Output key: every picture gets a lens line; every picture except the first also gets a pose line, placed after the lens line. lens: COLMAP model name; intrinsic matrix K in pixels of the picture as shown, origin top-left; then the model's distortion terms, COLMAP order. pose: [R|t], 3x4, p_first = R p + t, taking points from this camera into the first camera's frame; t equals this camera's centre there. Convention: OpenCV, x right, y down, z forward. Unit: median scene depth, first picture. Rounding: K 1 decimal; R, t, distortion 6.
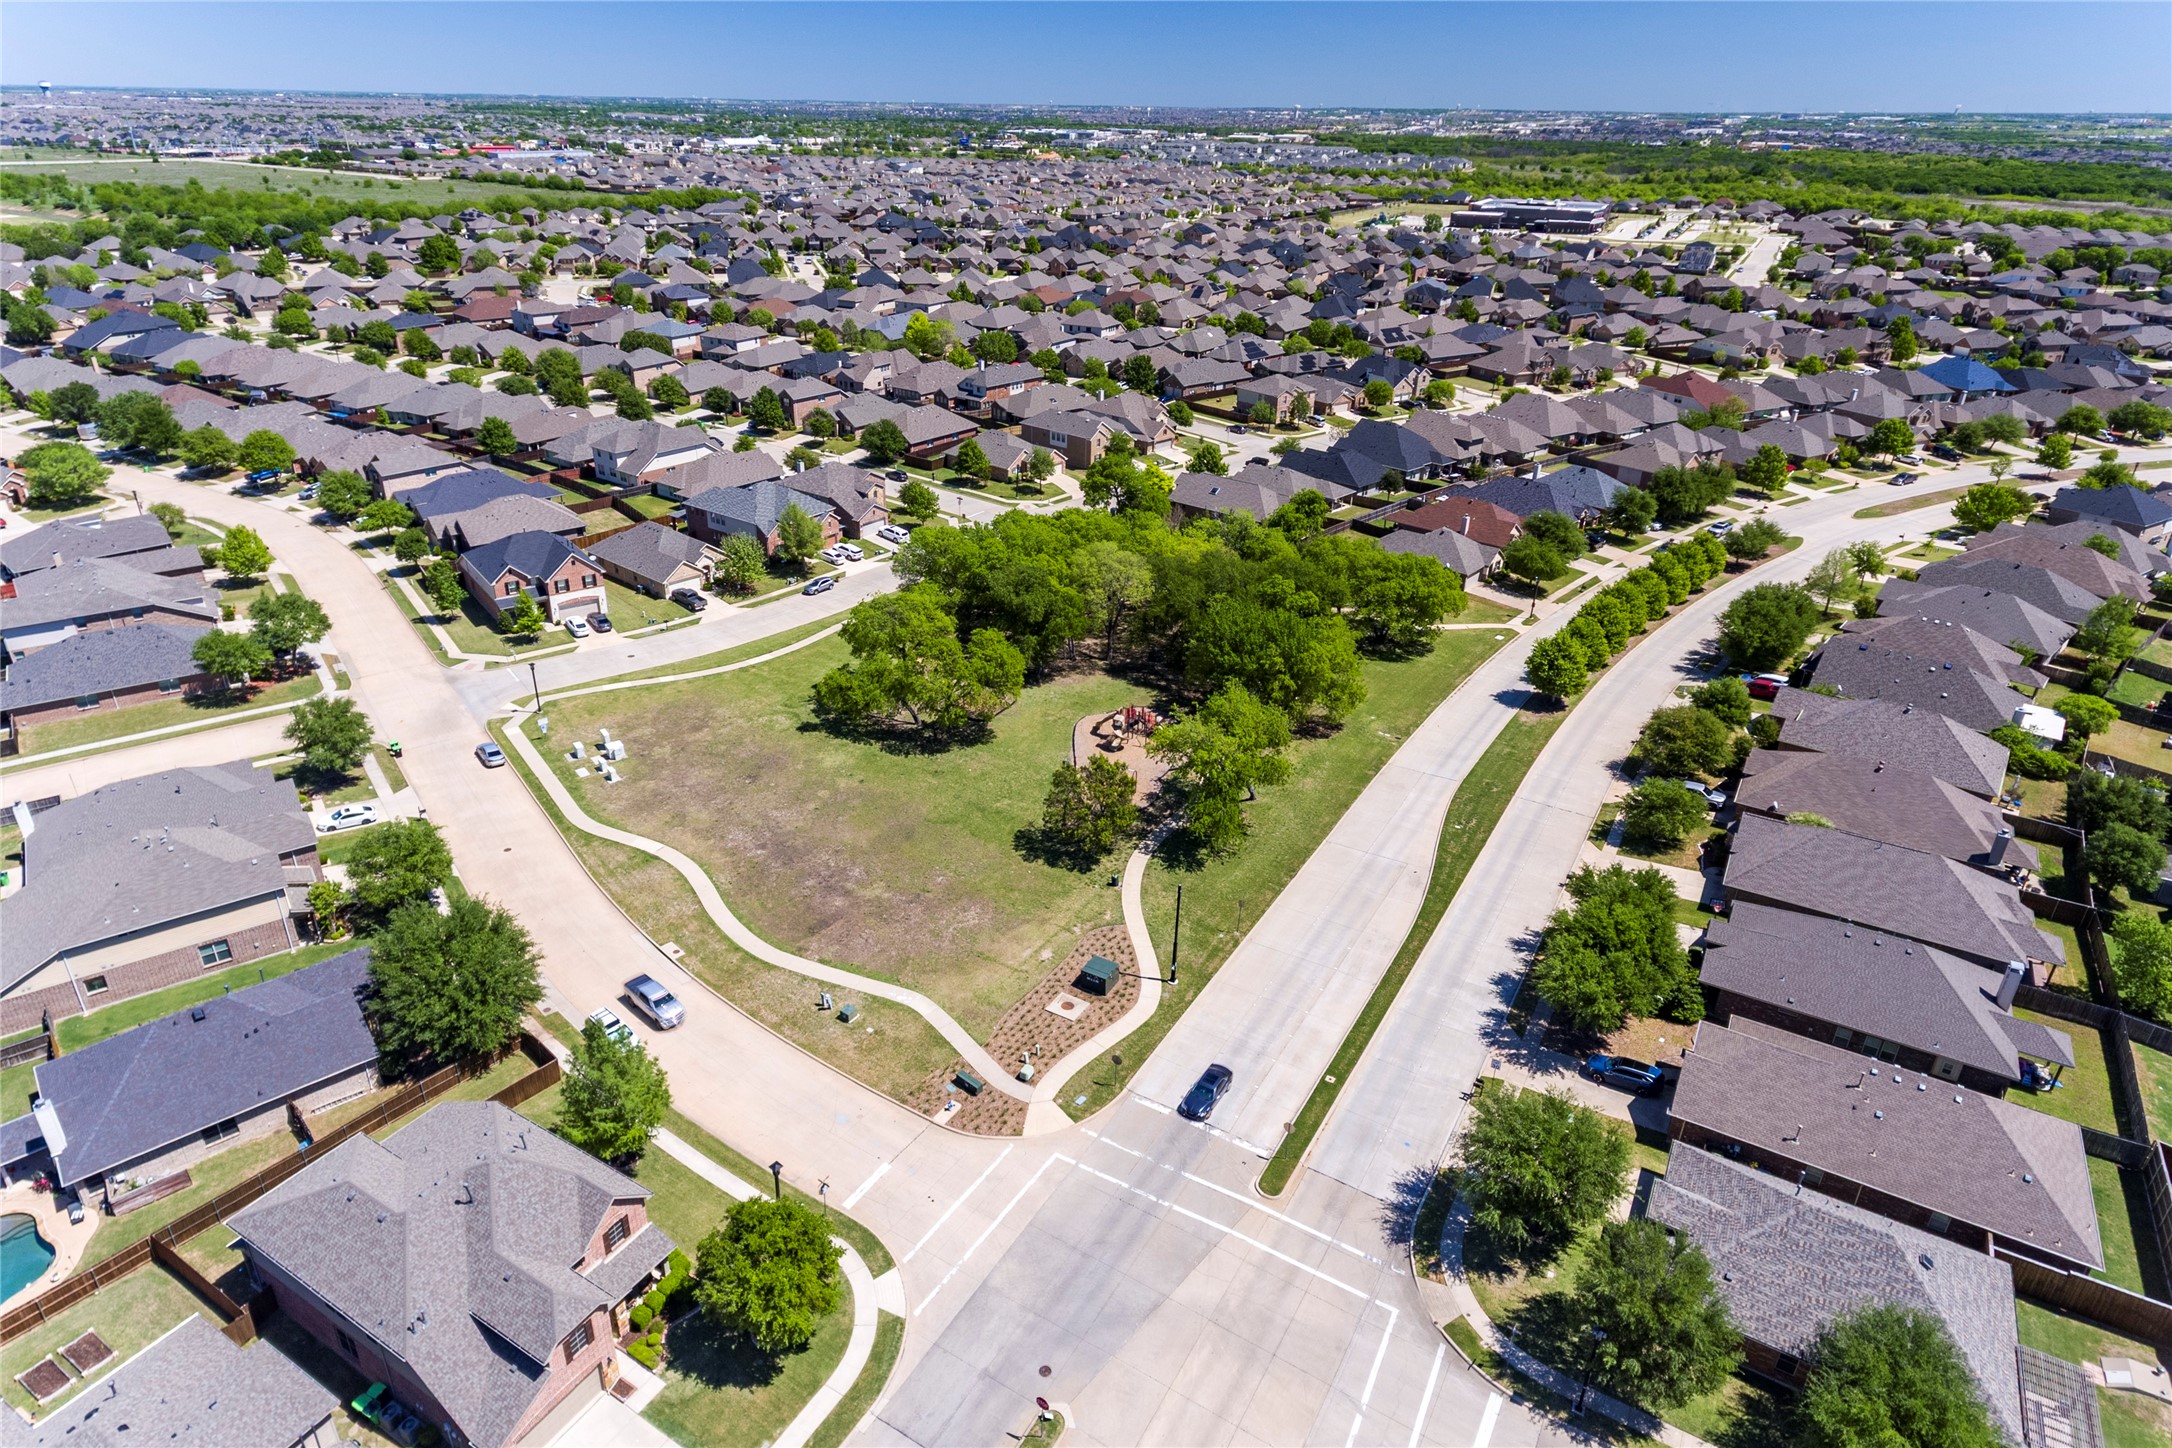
lens RADIAL K [[1174.5, 0, 1086.0], [0, 1174.5, 724.0], [0, 0, 1]] dist [0.001456, 0.000116]
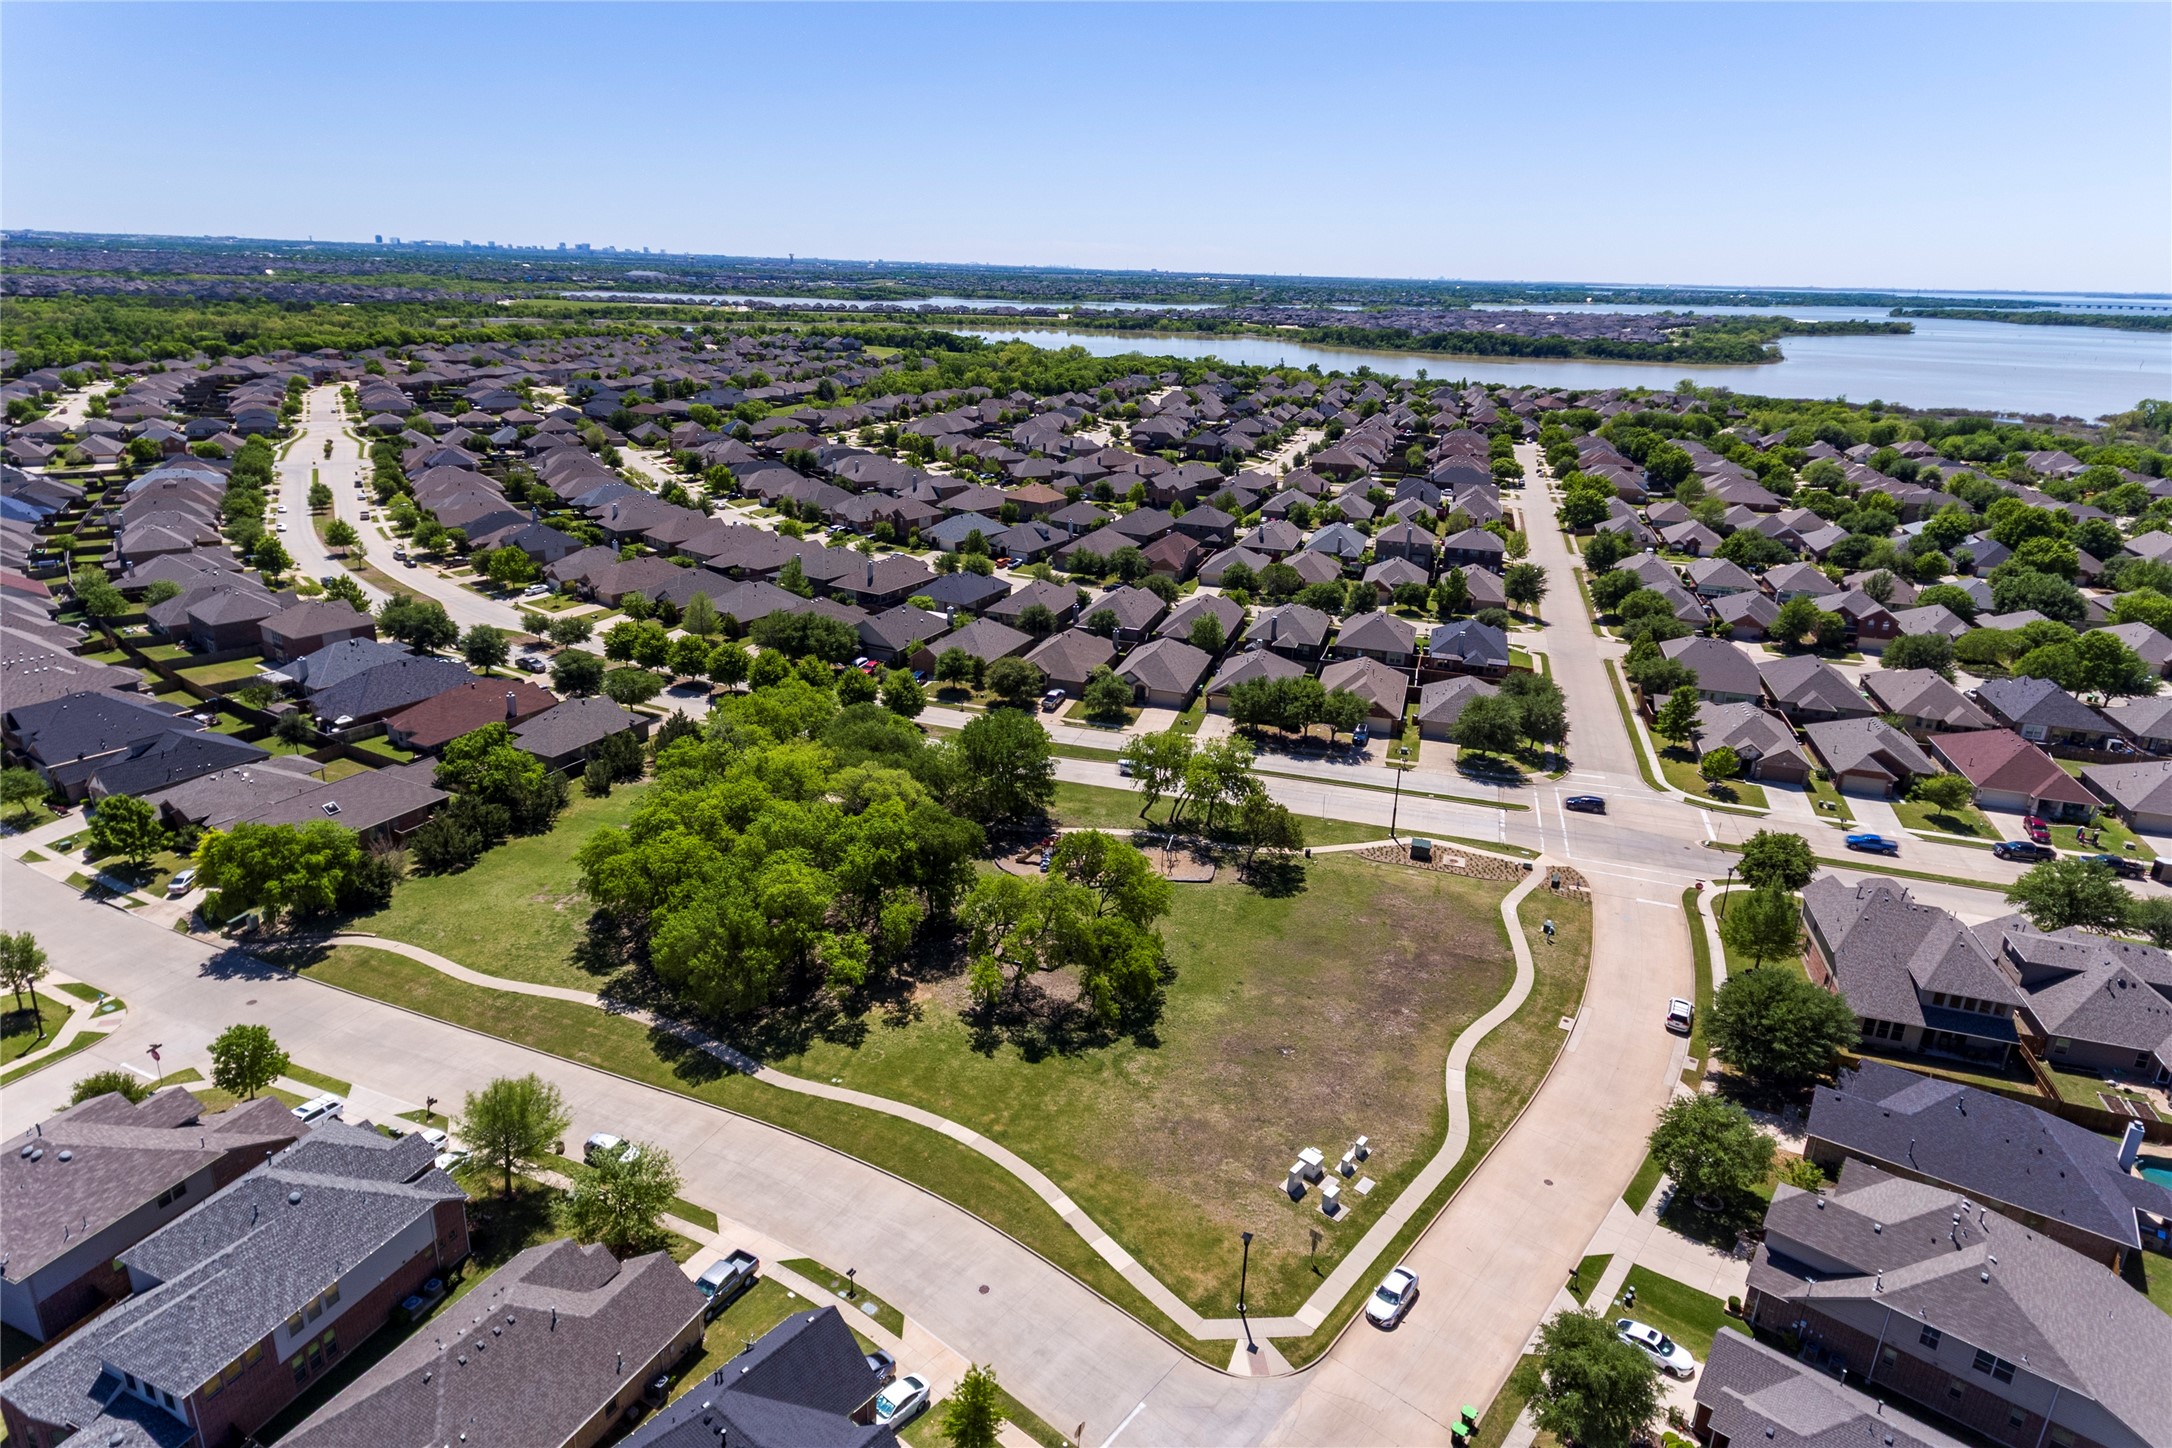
lens RADIAL K [[1174.5, 0, 1086.0], [0, 1174.5, 724.0], [0, 0, 1]] dist [0.001456, 0.000116]
pose [[-0.176186, -0.368800, 0.912658, -1.149025], [0.445409, 0.796947, 0.408026, -0.668009], [-0.877821, 0.478395, 0.023856, 1.206955]]
